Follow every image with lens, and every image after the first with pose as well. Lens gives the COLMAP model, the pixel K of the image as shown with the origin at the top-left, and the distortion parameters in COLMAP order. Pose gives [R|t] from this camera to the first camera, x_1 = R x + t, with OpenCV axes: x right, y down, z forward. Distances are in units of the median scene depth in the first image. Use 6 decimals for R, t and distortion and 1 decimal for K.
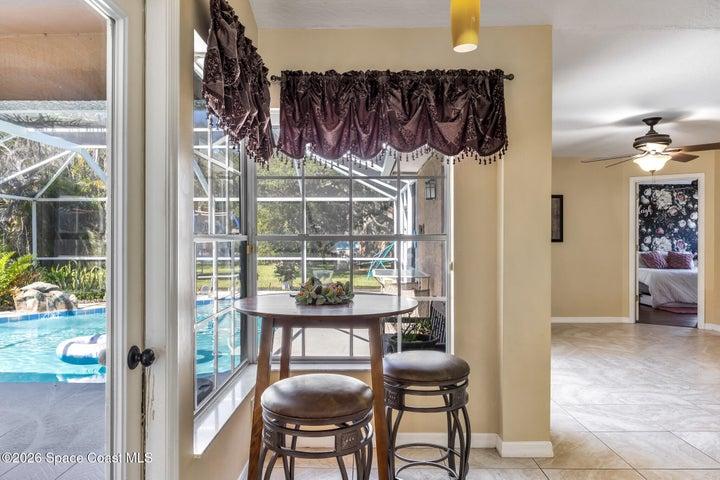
lens RADIAL K [[475.1, 0, 360.0], [0, 475.1, 240.0], [0, 0, 1]] dist [0.000952, 0.000963]
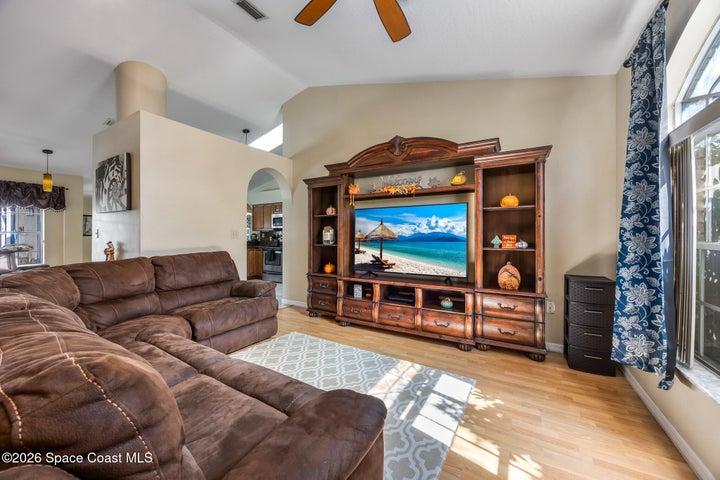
lens RADIAL K [[275.4, 0, 359.0], [0, 275.4, 236.7], [0, 0, 1]] dist [-0.000993, -0.000062]
pose [[0.500393, 0.002685, 0.865794, -0.158746], [0.000540, 0.999994, -0.003413, 0.013779], [-0.865798, 0.002175, 0.500388, -0.809706]]
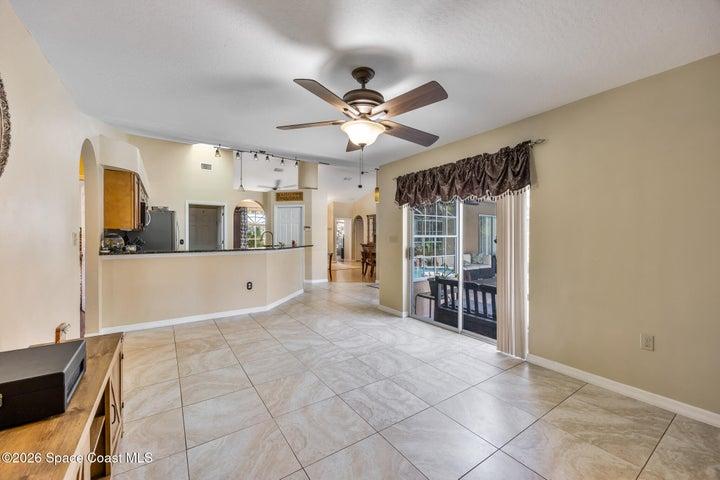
lens RADIAL K [[286.4, 0, 359.9], [0, 286.4, 237.2], [0, 0, 1]] dist [-0.000229, -0.000015]
pose [[-0.815080, 0.001197, -0.579348, 0.633050], [-0.002690, 0.999979, 0.005851, -0.003032], [0.579343, 0.006327, -0.815060, 0.983730]]
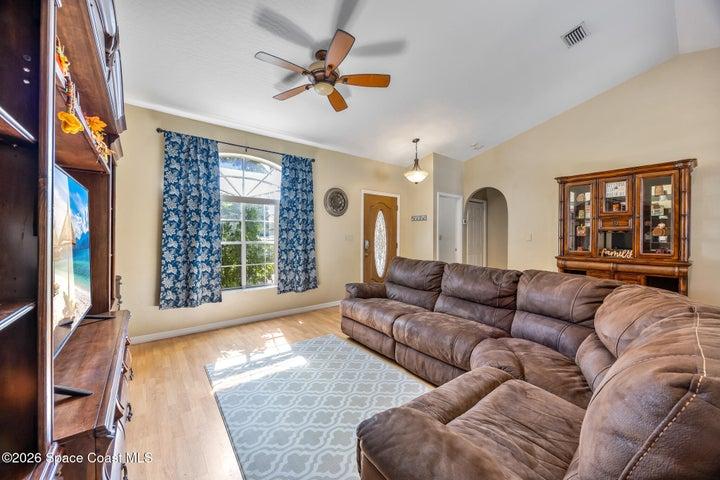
lens RADIAL K [[281.6, 0, 362.9], [0, 281.6, 237.9], [0, 0, 1]] dist [0.000913, 0.000283]
pose [[-0.767222, 0.001619, -0.641379, 0.299293], [-0.003880, 0.999967, 0.007166, 0.004360], [0.641370, 0.007986, -0.767190, -0.294635]]
